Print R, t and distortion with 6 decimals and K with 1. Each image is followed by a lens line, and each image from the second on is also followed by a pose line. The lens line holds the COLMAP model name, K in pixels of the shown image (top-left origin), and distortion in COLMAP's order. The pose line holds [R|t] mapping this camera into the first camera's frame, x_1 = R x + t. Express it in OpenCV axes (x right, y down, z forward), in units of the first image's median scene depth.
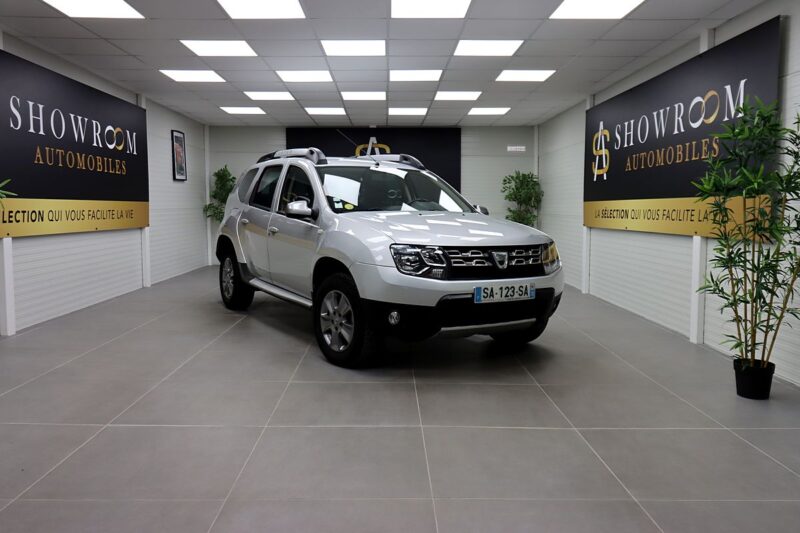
lens RADIAL K [[634.5, 0, 400.0], [0, 634.5, 266.5], [0, 0, 1]] dist [0.005467, 0.002168]
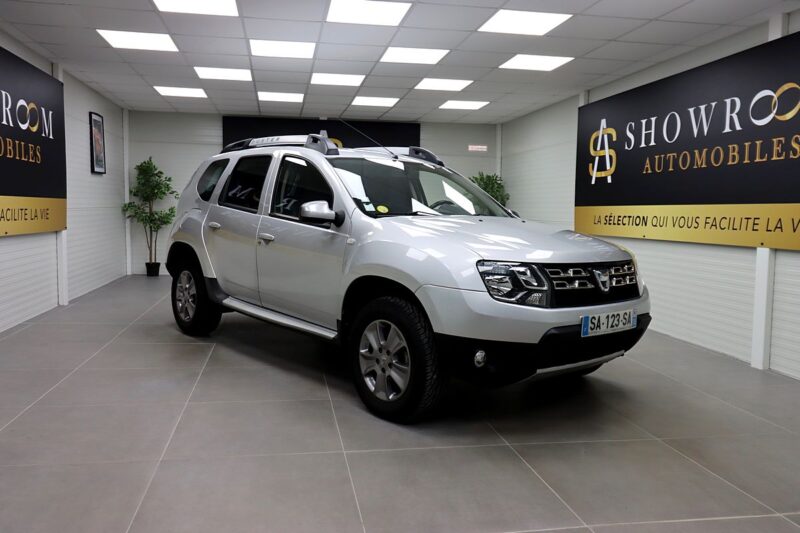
lens RADIAL K [[634.5, 0, 400.0], [0, 634.5, 266.5], [0, 0, 1]] dist [0.005467, 0.002168]
pose [[0.985886, -0.001279, 0.167415, -0.141804], [0.001783, 0.999994, -0.002861, -0.016352], [-0.167410, 0.003119, 0.985882, 0.170690]]
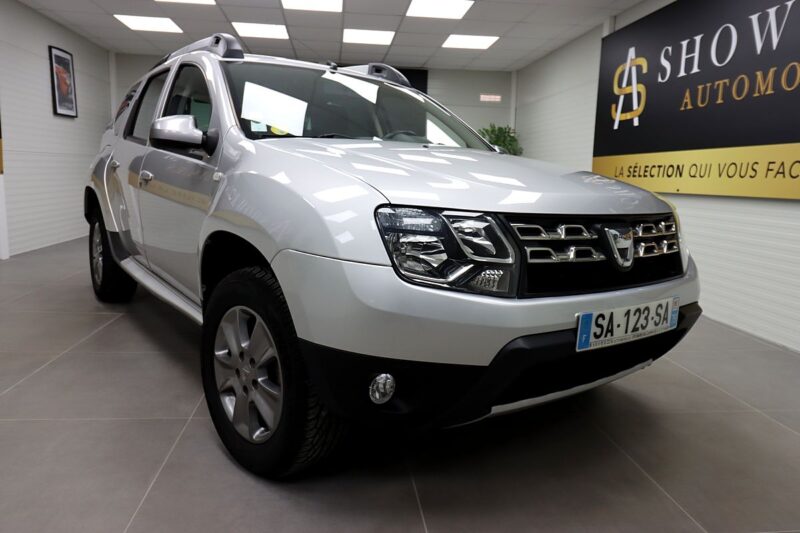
lens RADIAL K [[562.8, 0, 402.2], [0, 562.8, 261.4], [0, 0, 1]] dist [0.007923, -0.006117]
pose [[0.994521, 0.010472, 0.104010, -0.021518], [-0.016716, 0.998098, 0.059344, -0.013355], [-0.103191, -0.060757, 0.992804, 0.401869]]
